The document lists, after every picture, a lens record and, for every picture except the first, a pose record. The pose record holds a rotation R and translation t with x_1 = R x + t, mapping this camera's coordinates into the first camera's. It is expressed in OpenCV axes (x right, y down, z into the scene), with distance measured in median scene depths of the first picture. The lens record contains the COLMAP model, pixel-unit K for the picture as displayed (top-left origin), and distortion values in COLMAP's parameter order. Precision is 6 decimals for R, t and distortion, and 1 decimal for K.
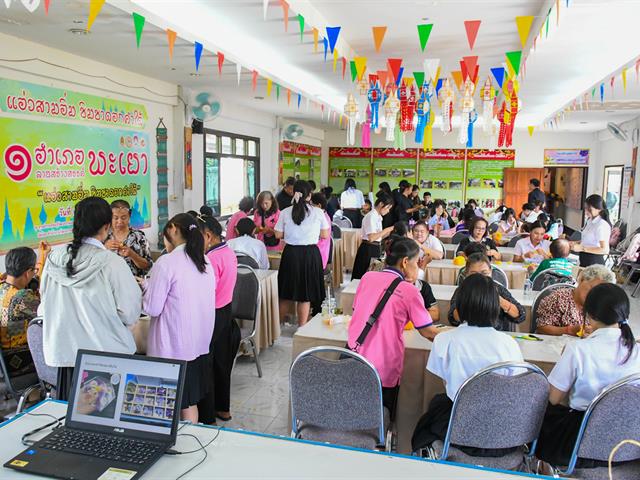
lens RADIAL K [[547.9, 0, 320.8], [0, 547.9, 239.5], [0, 0, 1]] dist [0.017083, 0.005083]
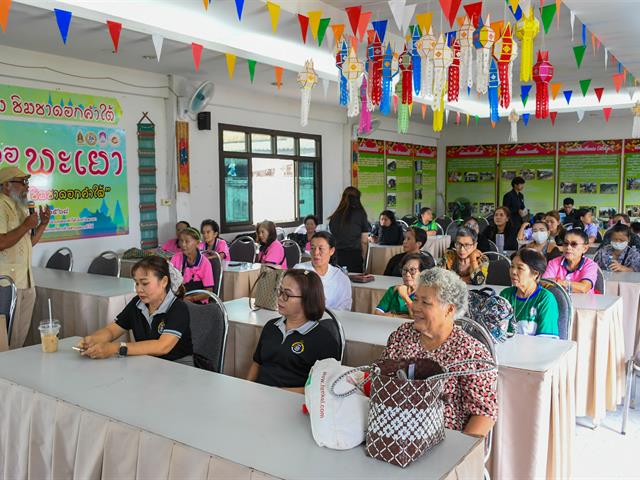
lens RADIAL K [[601.3, 0, 319.5], [0, 601.3, 238.7], [0, 0, 1]] dist [-0.013144, 0.000000]
pose [[0.937152, 0.004847, -0.348888, 0.313599], [-0.018781, 0.999155, -0.036565, 0.013883], [0.348416, 0.040819, 0.936451, 0.193528]]
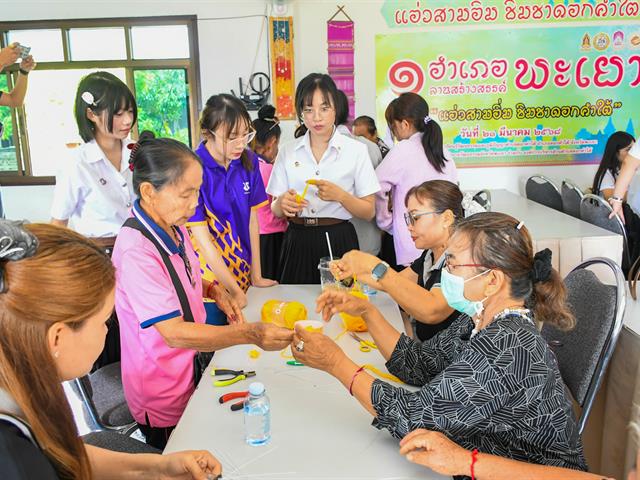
lens RADIAL K [[615.7, 0, 320.1], [0, 615.7, 244.0], [0, 0, 1]] dist [-0.001647, 0.000000]
pose [[0.237689, 0.184789, -0.953602, 0.355284], [-0.094409, 0.981484, 0.166660, -0.012919], [0.966743, 0.050415, 0.250733, 0.402814]]
